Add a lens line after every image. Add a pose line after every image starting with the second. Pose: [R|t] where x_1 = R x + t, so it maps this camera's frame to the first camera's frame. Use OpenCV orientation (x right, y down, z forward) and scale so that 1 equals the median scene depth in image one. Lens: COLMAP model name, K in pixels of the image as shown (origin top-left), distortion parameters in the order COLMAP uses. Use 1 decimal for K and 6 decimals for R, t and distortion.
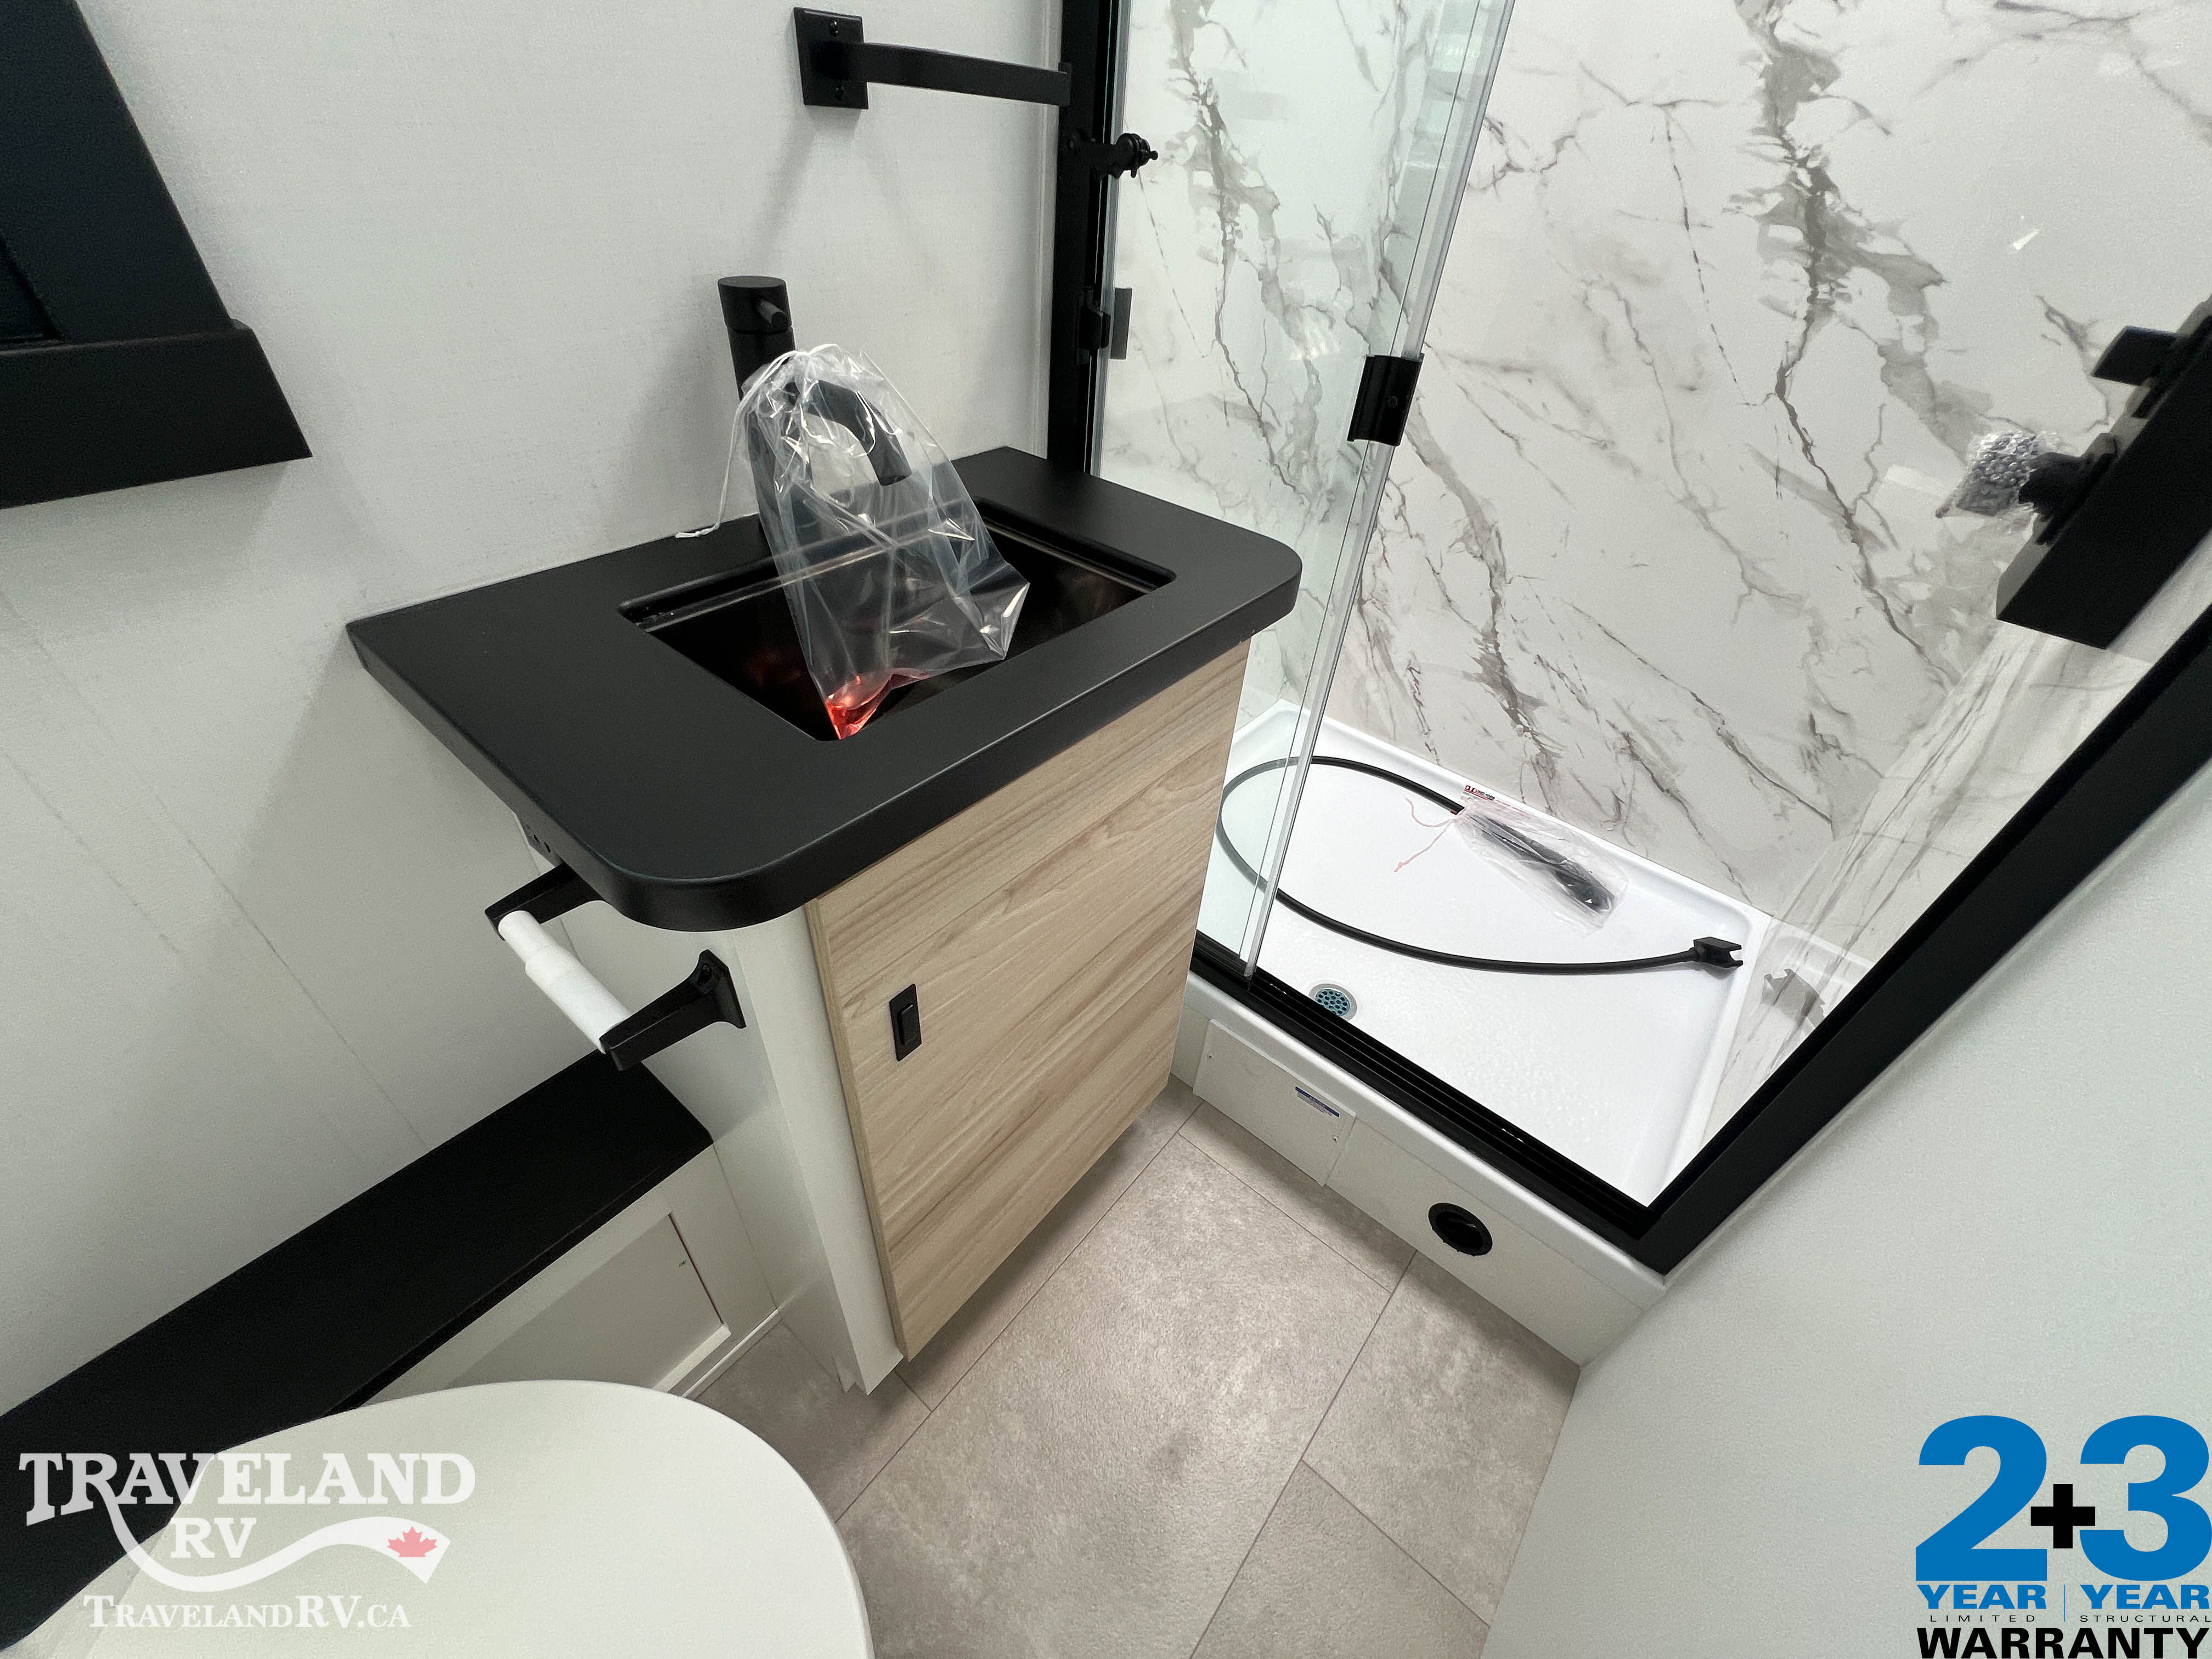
lens RADIAL K [[885.9, 0, 1104.2], [0, 885.9, 827.5], [0, 0, 1]] dist [-0.002048, 0.000128]
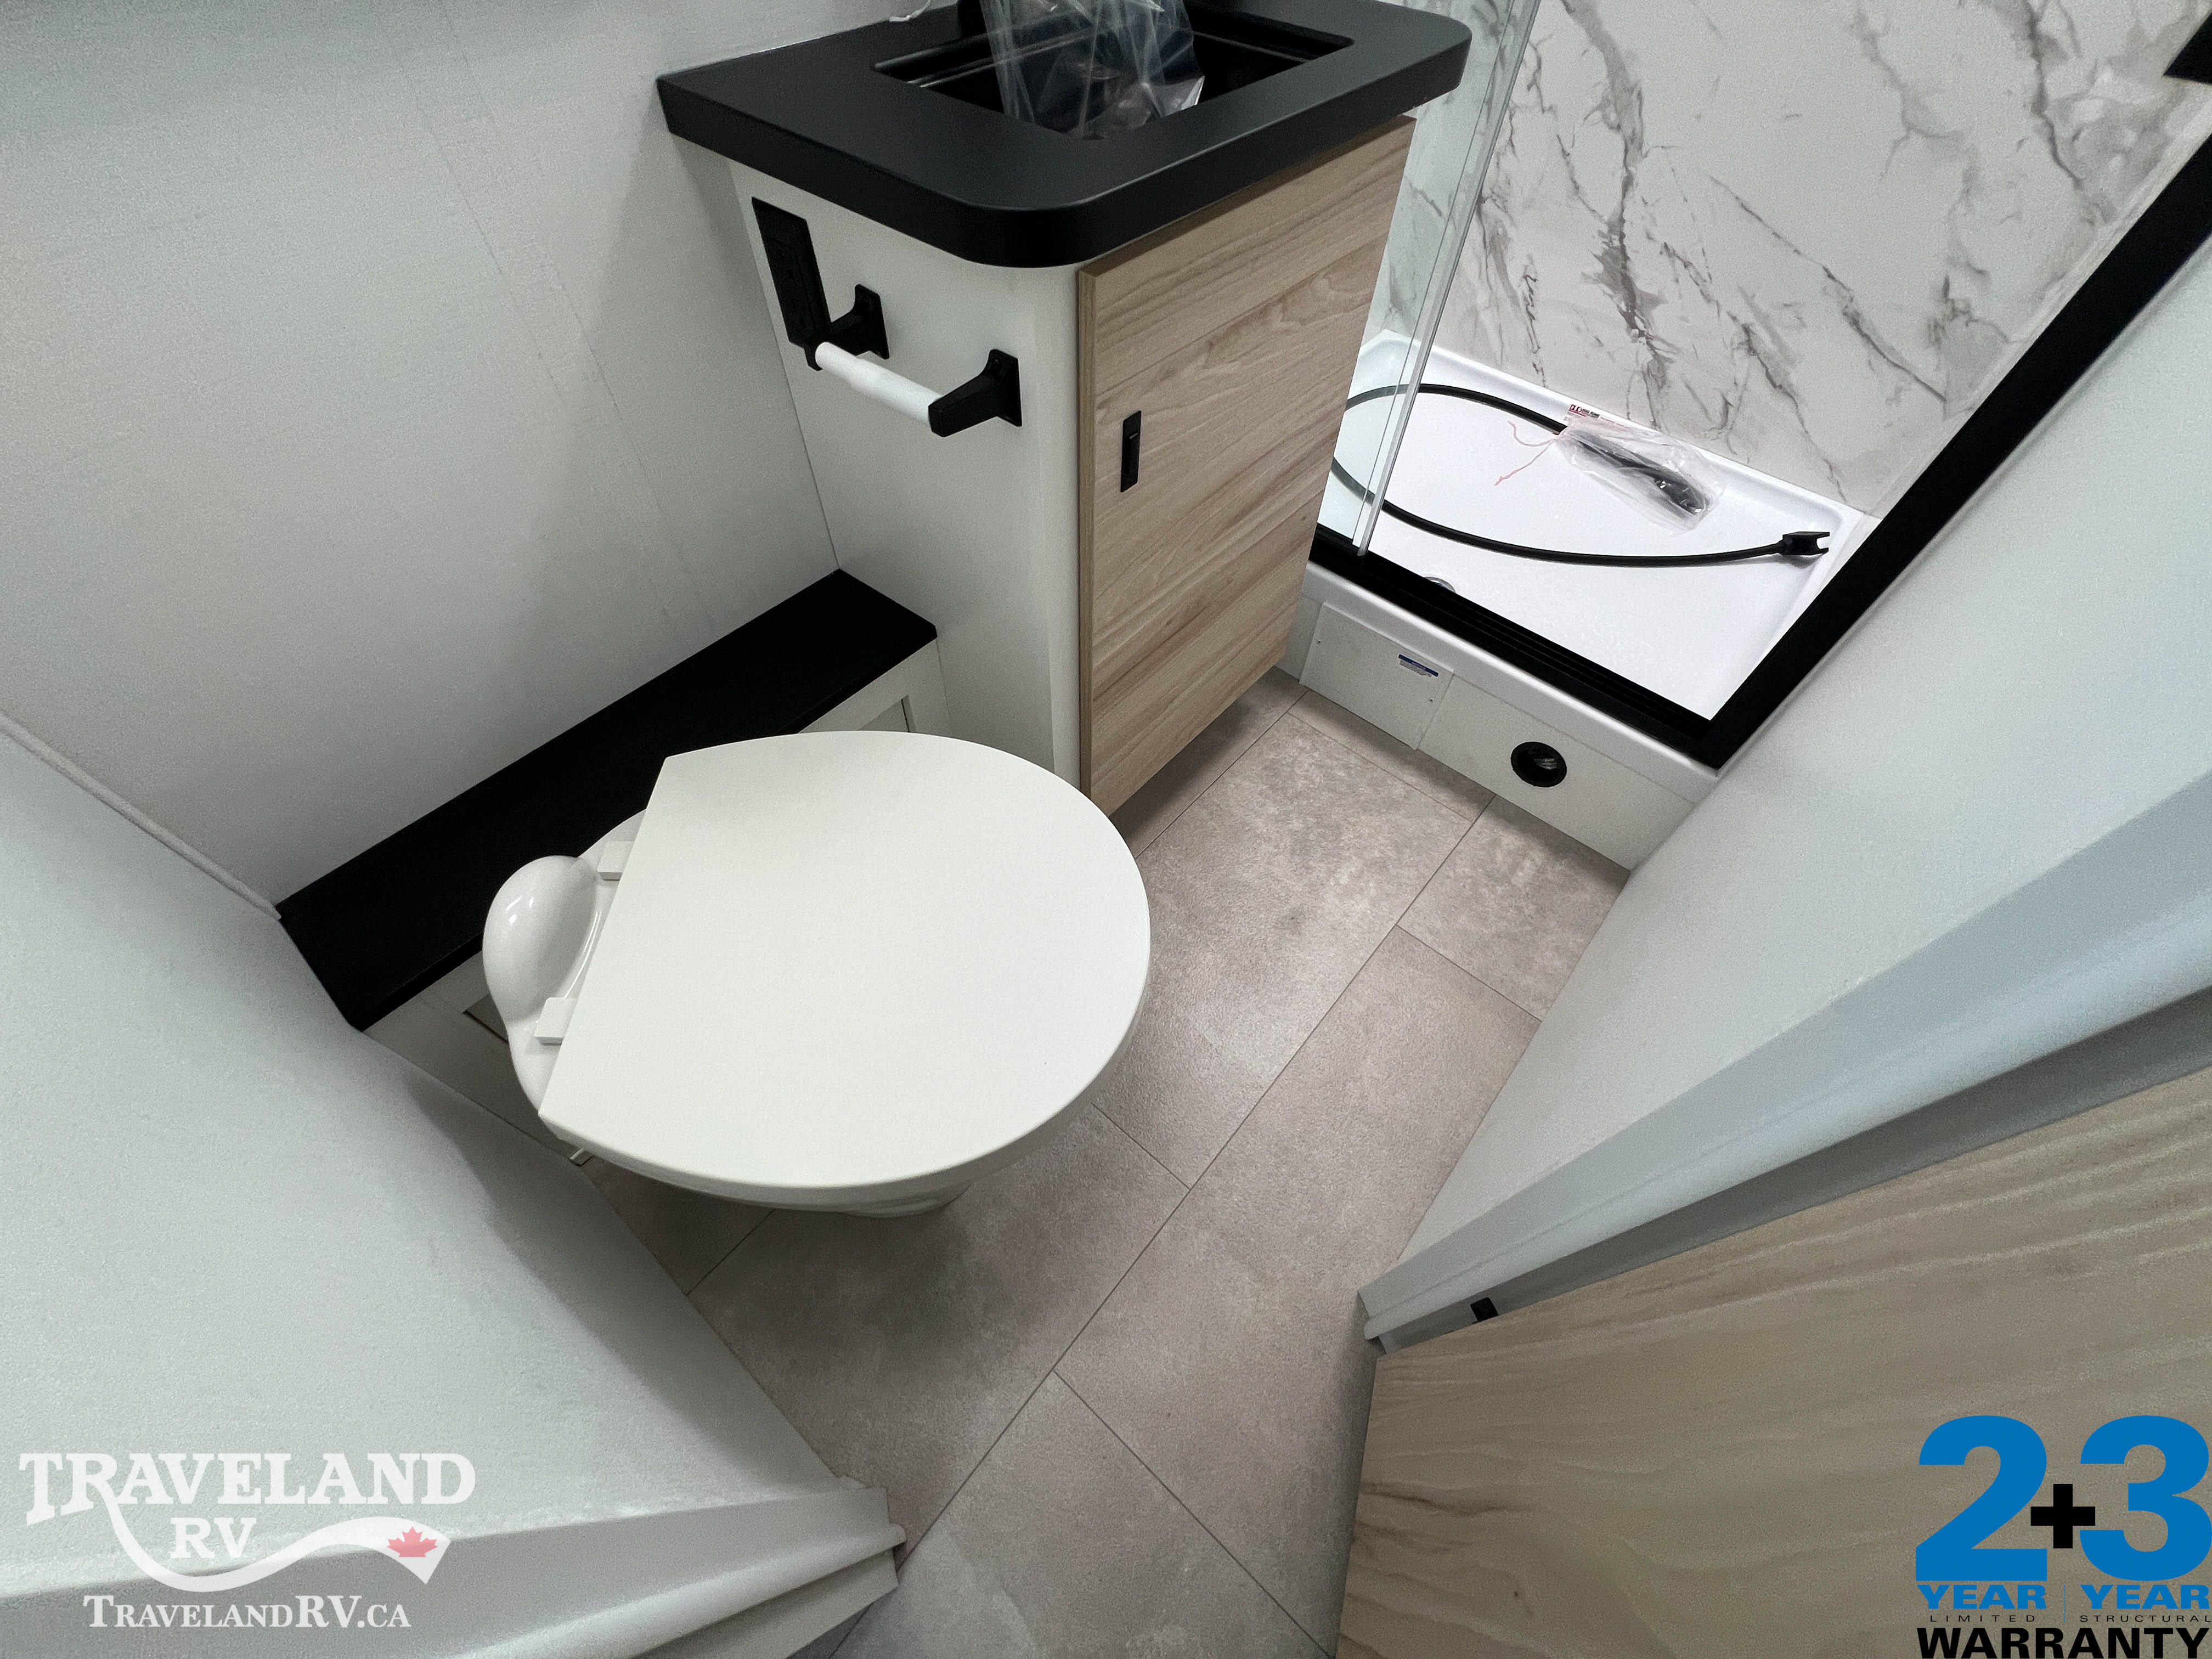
lens RADIAL K [[885.9, 0, 1104.2], [0, 885.9, 827.5], [0, 0, 1]] dist [-0.002048, 0.000128]
pose [[0.998603, -0.009749, -0.051931, -0.099148], [0.022473, 0.967867, 0.250455, 0.204521], [0.047821, -0.251272, 0.966734, -0.159723]]
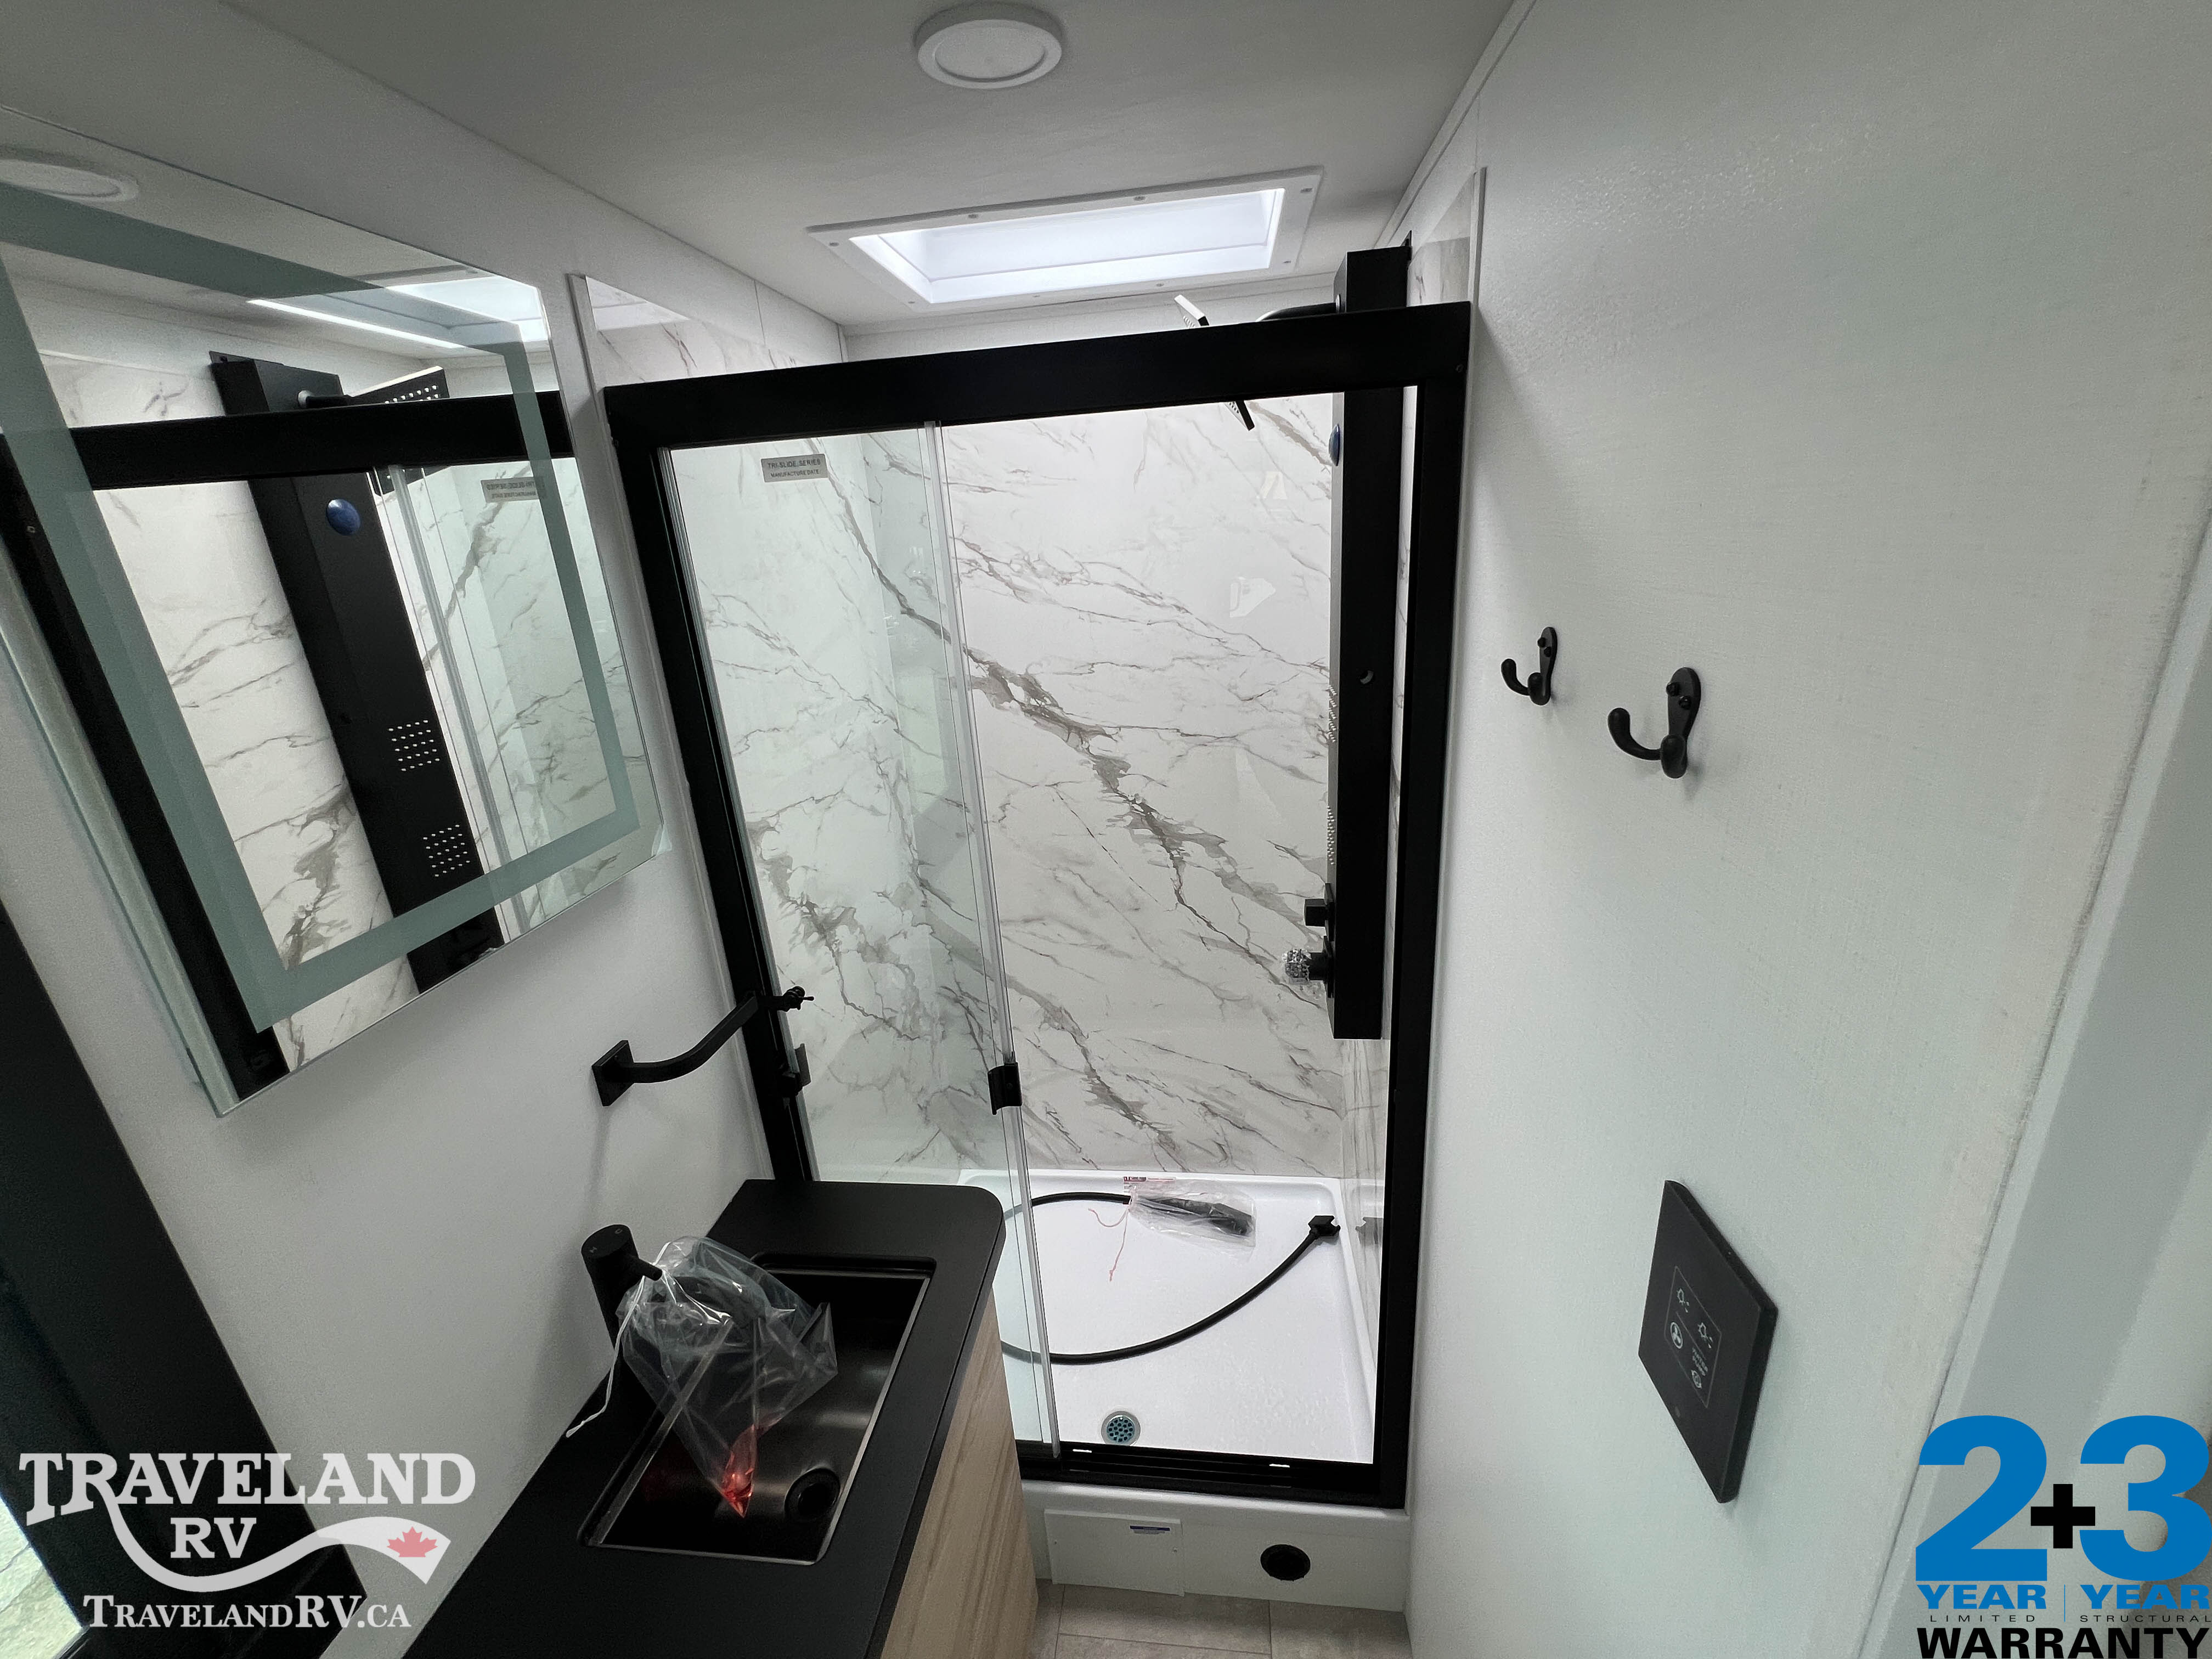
lens RADIAL K [[885.9, 0, 1104.2], [0, 885.9, 827.5], [0, 0, 1]] dist [-0.002048, 0.000128]
pose [[0.832633, -0.292296, 0.470410, -0.101433], [0.442054, 0.862438, -0.246554, -0.243118], [-0.333633, 0.413235, 0.847305, -0.404522]]
